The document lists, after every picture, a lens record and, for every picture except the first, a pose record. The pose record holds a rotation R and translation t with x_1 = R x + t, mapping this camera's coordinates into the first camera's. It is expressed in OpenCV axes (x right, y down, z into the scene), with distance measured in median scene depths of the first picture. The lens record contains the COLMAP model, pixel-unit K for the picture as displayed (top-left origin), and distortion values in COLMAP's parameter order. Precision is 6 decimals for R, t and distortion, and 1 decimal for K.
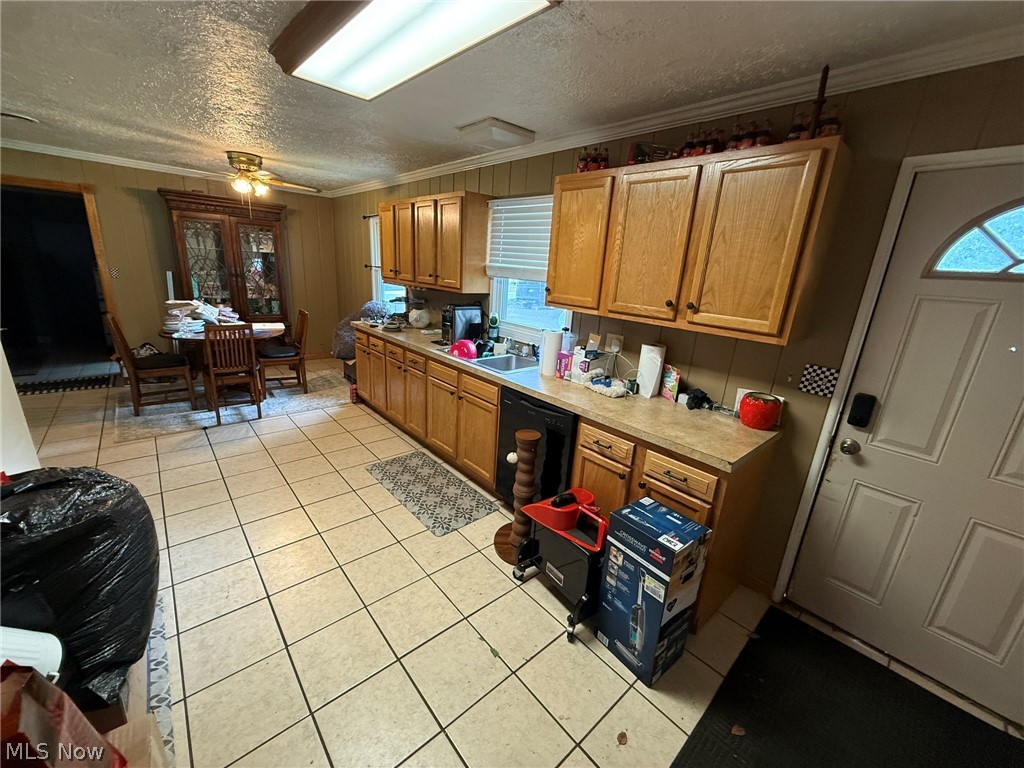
lens RADIAL K [[406.3, 0, 512.0], [0, 406.3, 384.0], [0, 0, 1]] dist [-0.000211, -0.000062]
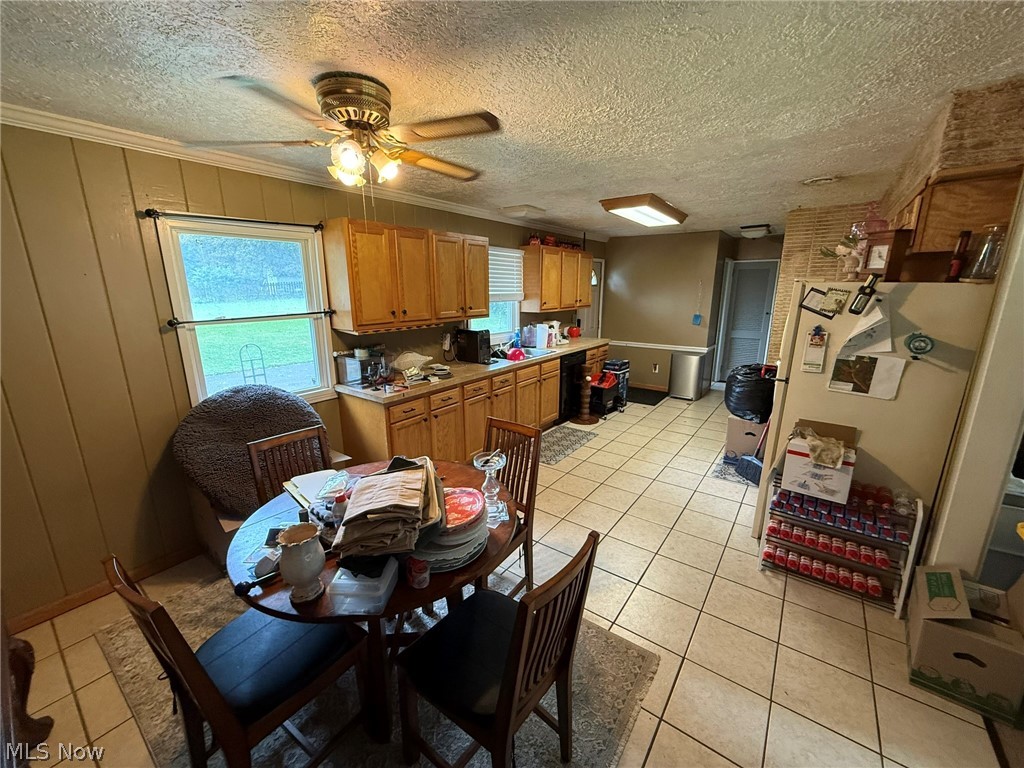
lens RADIAL K [[406.3, 0, 512.0], [0, 406.3, 384.0], [0, 0, 1]] dist [-0.000211, -0.000062]
pose [[-0.203735, -0.290928, 0.934801, -1.975849], [0.266834, 0.902178, 0.338931, -0.645345], [-0.941962, 0.318488, -0.106176, 1.643327]]
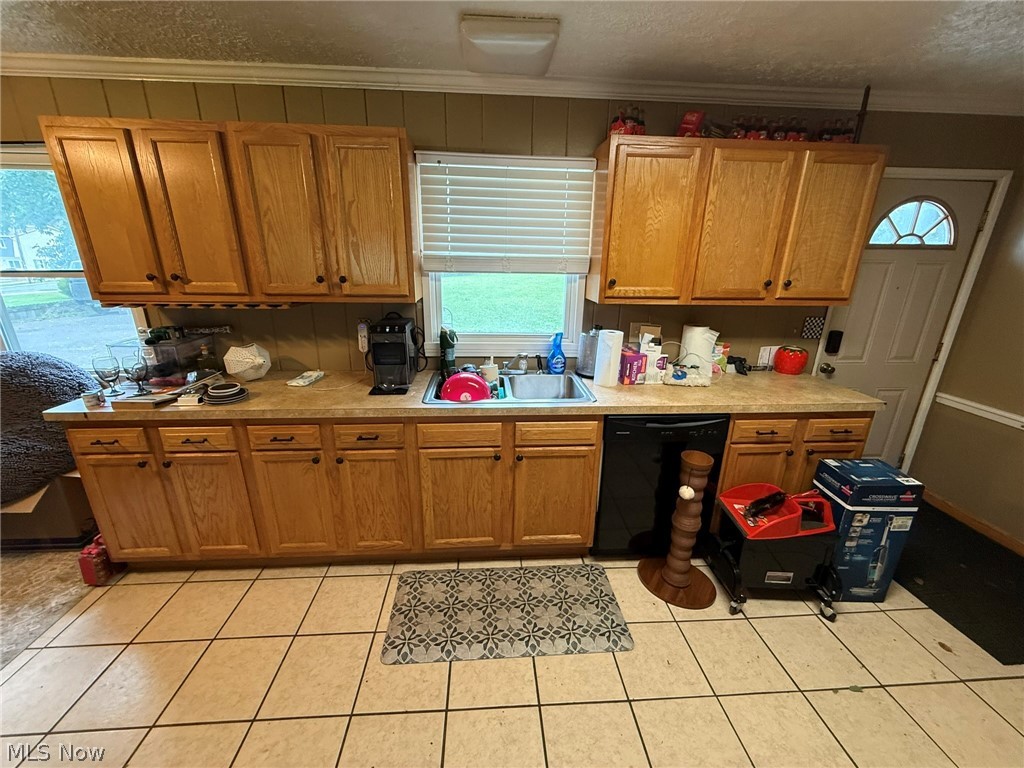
lens RADIAL K [[406.4, 0, 512.0], [0, 406.4, 384.0], [0, 0, 1]] dist [-0.000145, 0.000112]
pose [[0.612660, -0.290084, 0.735187, -0.756842], [0.247061, 0.953884, 0.170489, -0.254396], [-0.750739, 0.077184, 0.656074, 0.717999]]
